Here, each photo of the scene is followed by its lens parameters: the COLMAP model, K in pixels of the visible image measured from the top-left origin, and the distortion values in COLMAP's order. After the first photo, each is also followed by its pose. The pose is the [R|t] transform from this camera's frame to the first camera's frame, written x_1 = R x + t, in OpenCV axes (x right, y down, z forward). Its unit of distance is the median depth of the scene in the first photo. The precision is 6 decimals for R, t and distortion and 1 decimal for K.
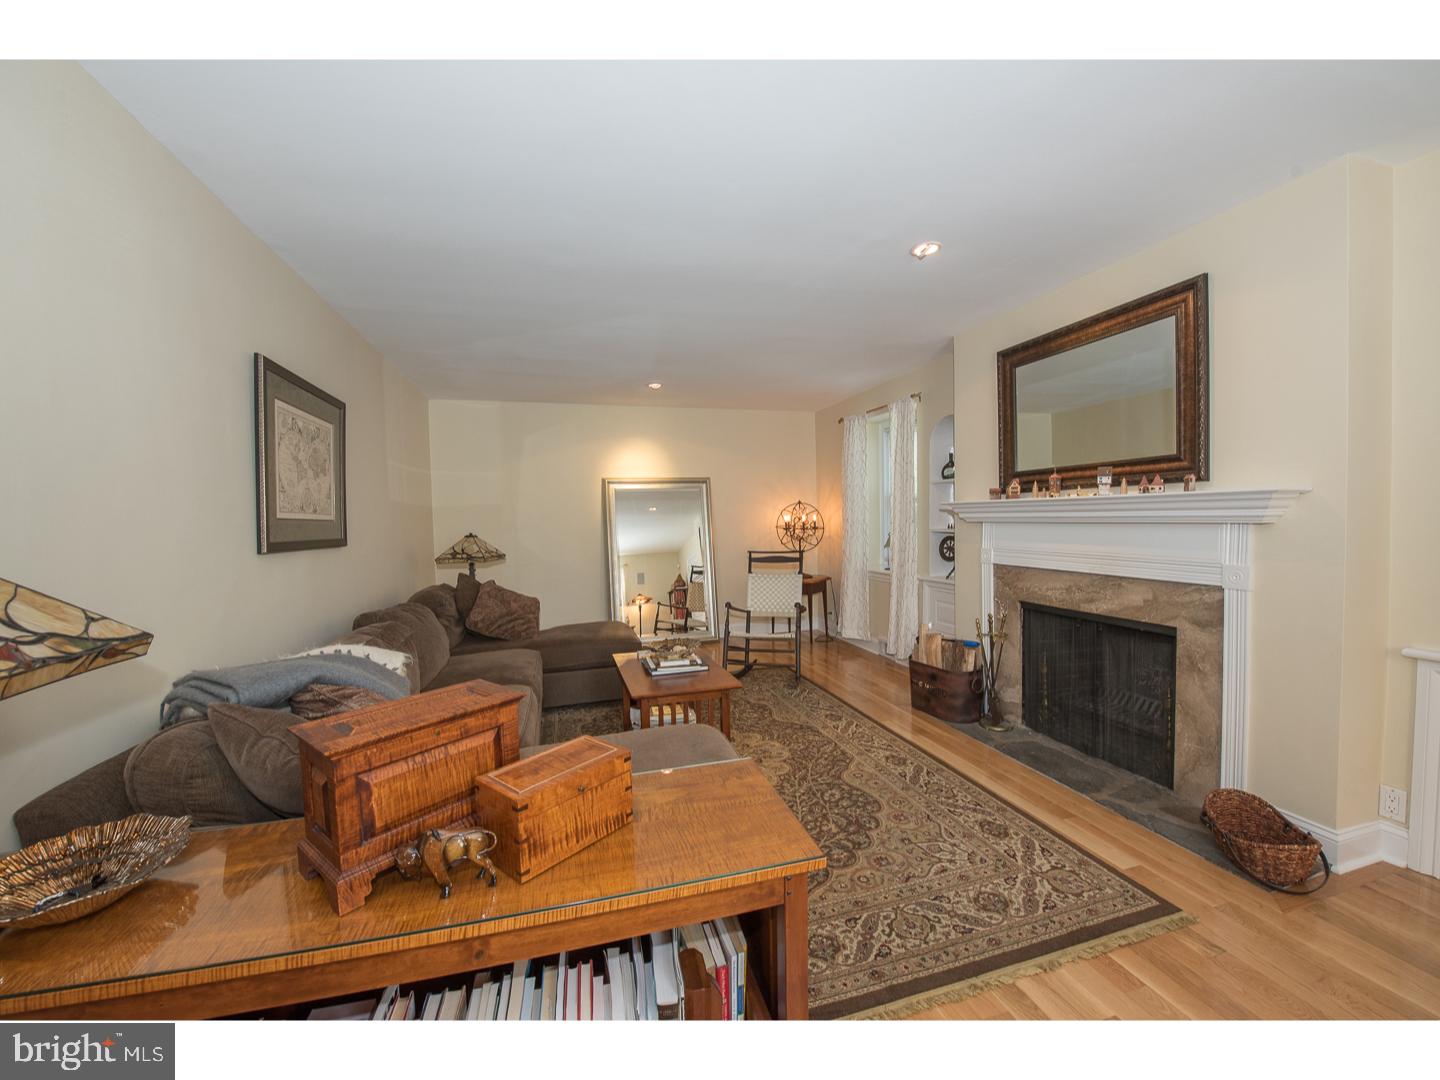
lens RADIAL K [[570.0, 0, 714.0], [0, 570.0, 542.1], [0, 0, 1]] dist [-0.013321, -0.003393]
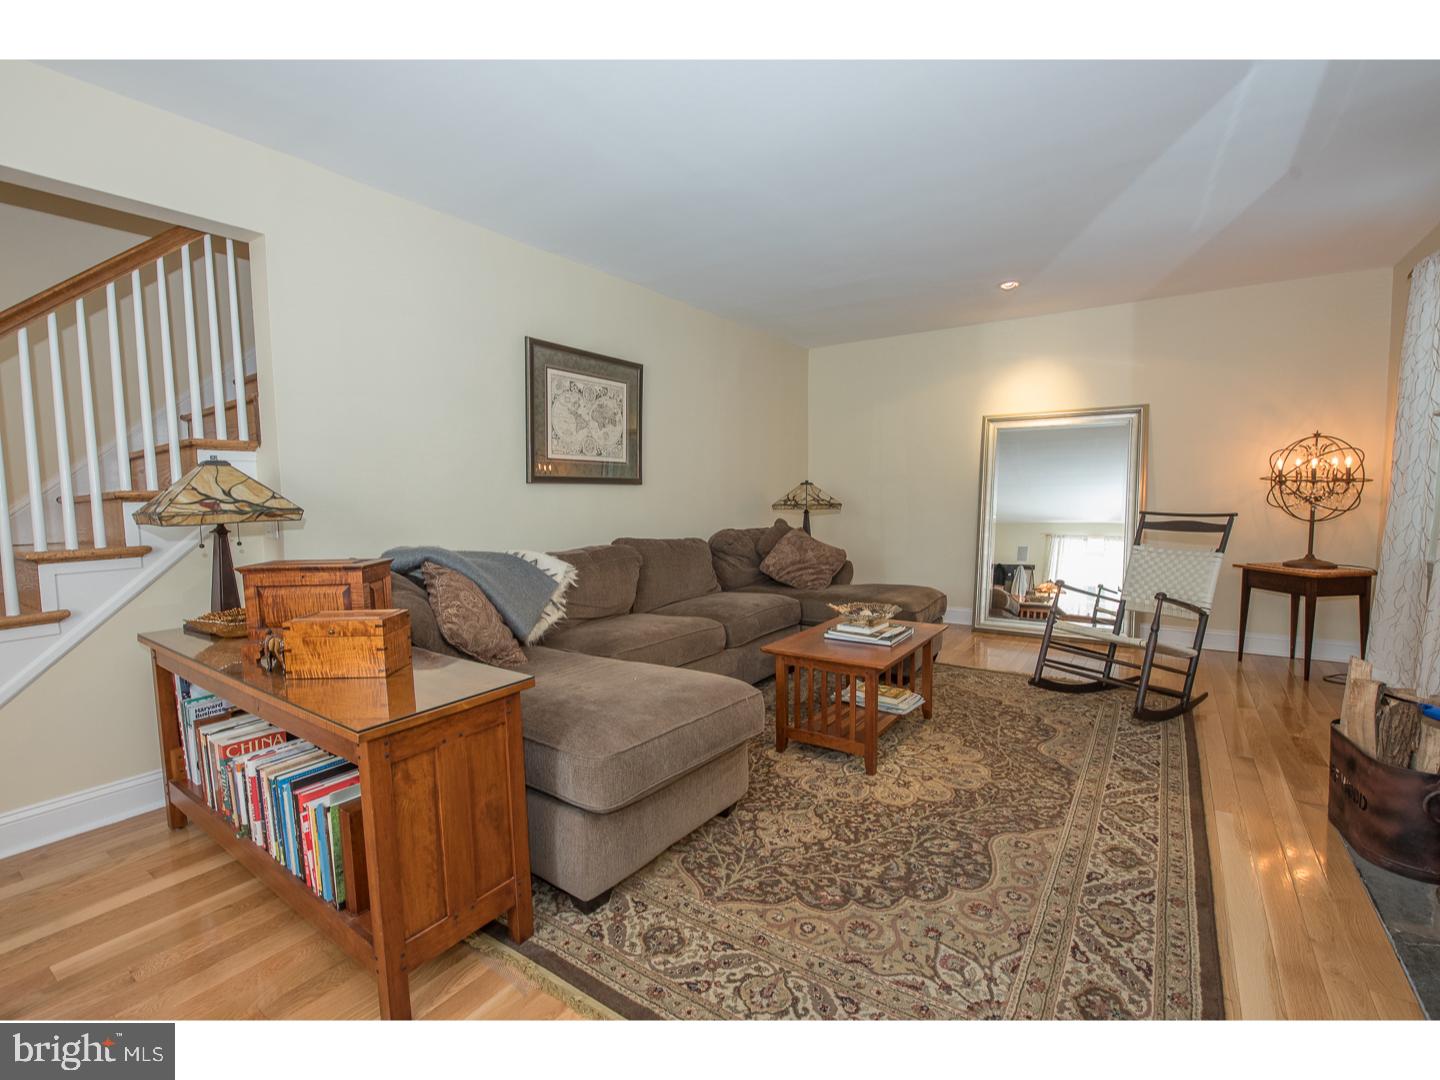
lens RADIAL K [[640.2, 0, 714.6], [0, 640.2, 543.2], [0, 0, 1]] dist [-0.014123, -0.001052]
pose [[0.634266, 0.078926, -0.769076, 0.513525], [-0.035738, 0.996705, 0.072813, 0.026835], [0.772289, -0.018697, 0.634997, 0.255833]]
